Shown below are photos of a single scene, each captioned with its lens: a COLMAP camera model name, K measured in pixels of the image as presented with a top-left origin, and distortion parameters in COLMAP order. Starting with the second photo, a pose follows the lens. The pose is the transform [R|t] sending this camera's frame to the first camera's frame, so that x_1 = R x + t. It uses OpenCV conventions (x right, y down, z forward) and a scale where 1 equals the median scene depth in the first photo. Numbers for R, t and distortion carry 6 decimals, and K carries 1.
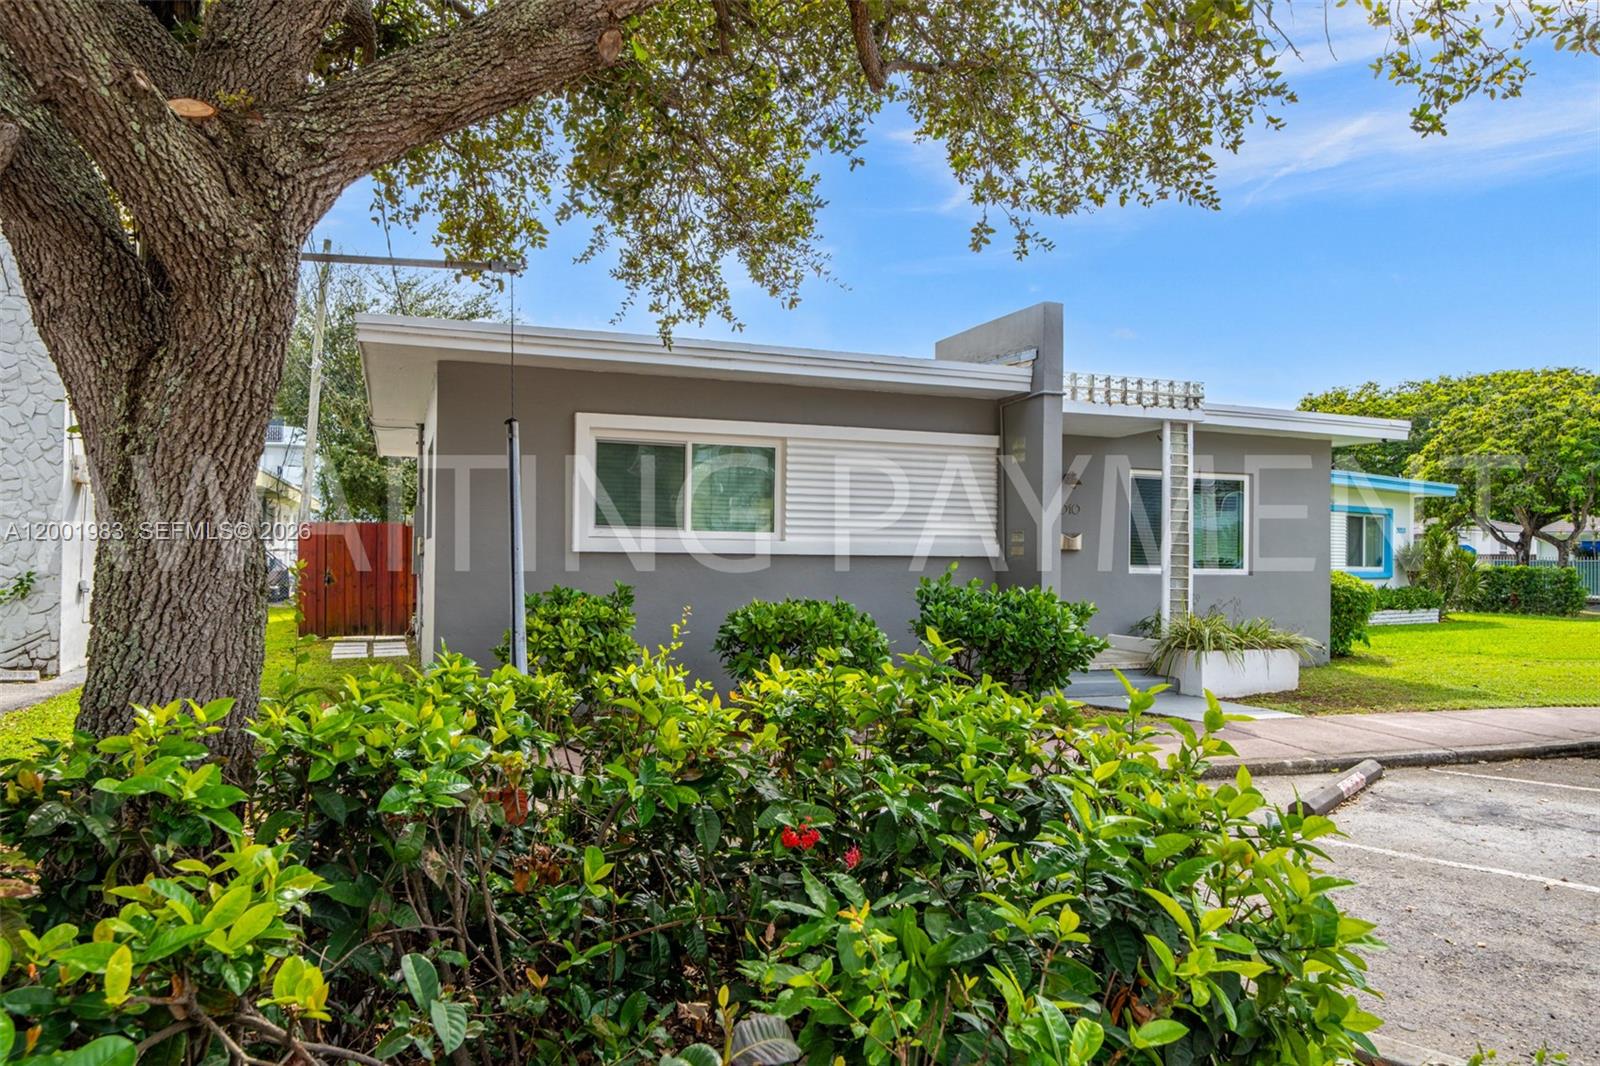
lens RADIAL K [[1122.0, 0, 801.2], [0, 1122.0, 538.1], [0, 0, 1]] dist [0.001392, -0.000486]
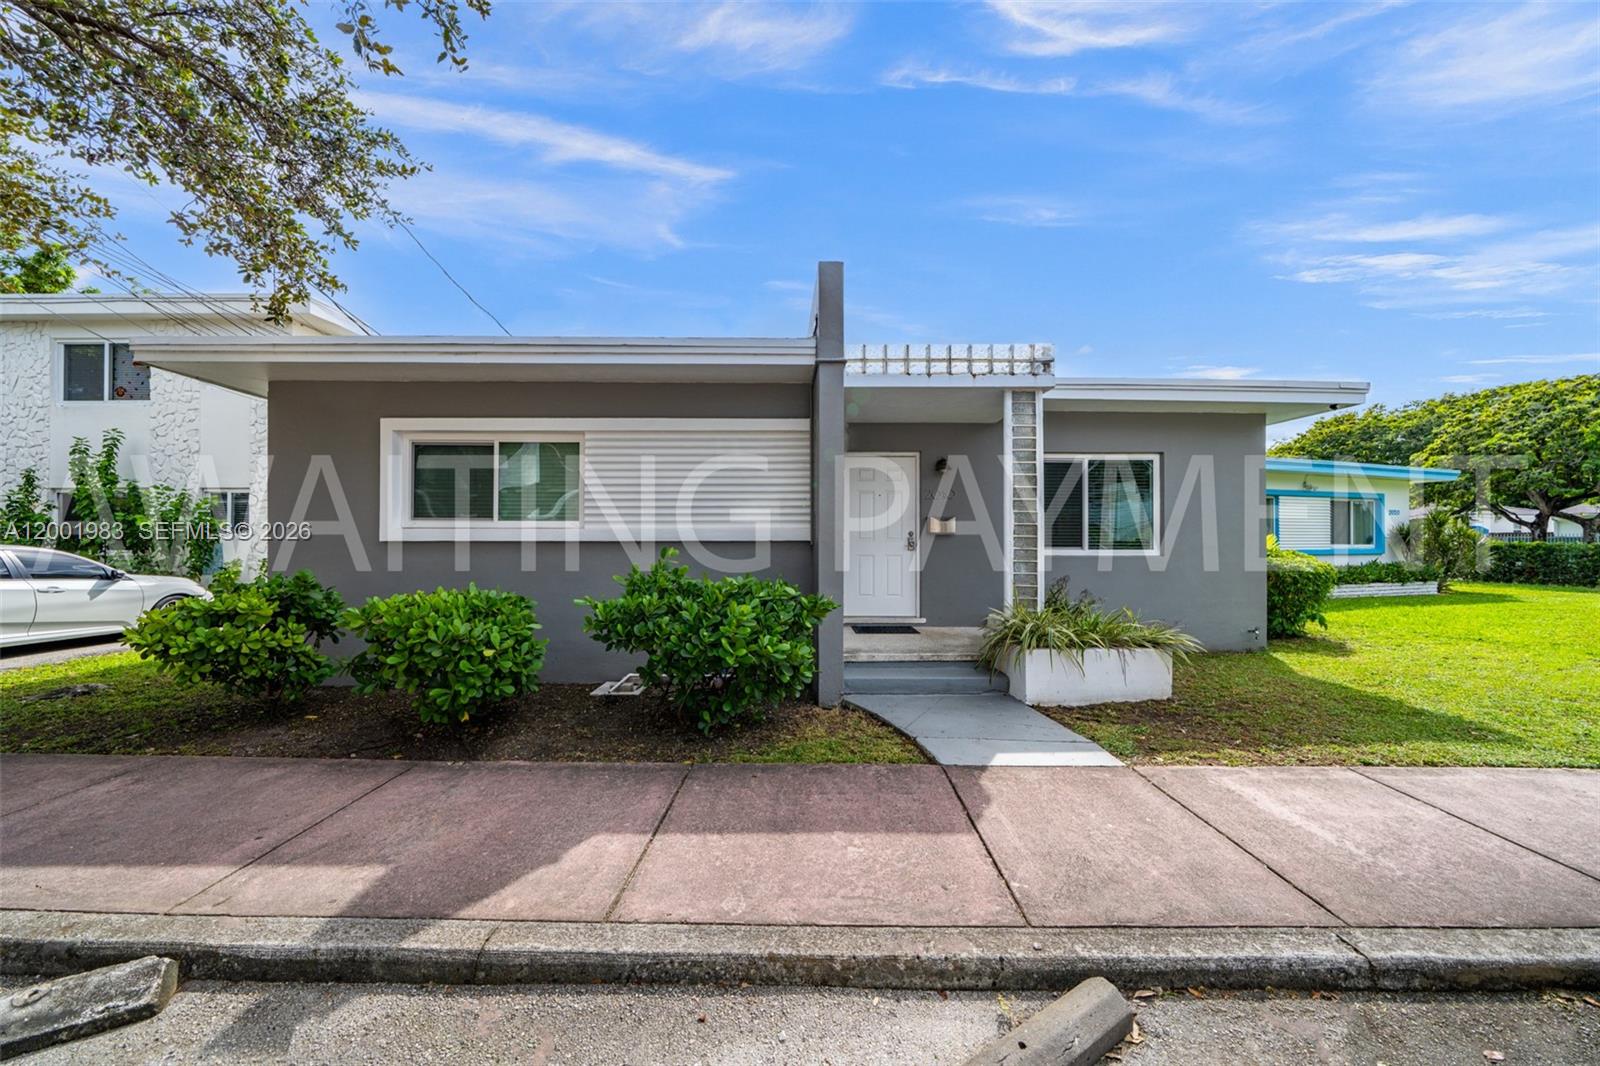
lens RADIAL K [[558.2, 0, 801.3], [0, 558.2, 534.6], [0, 0, 1]] dist [-0.003676, 0.000060]
pose [[0.938119, -0.017161, -0.345889, 0.153698], [0.017865, 0.999840, -0.001152, 0.005416], [0.345853, -0.005099, 0.938275, 0.243825]]
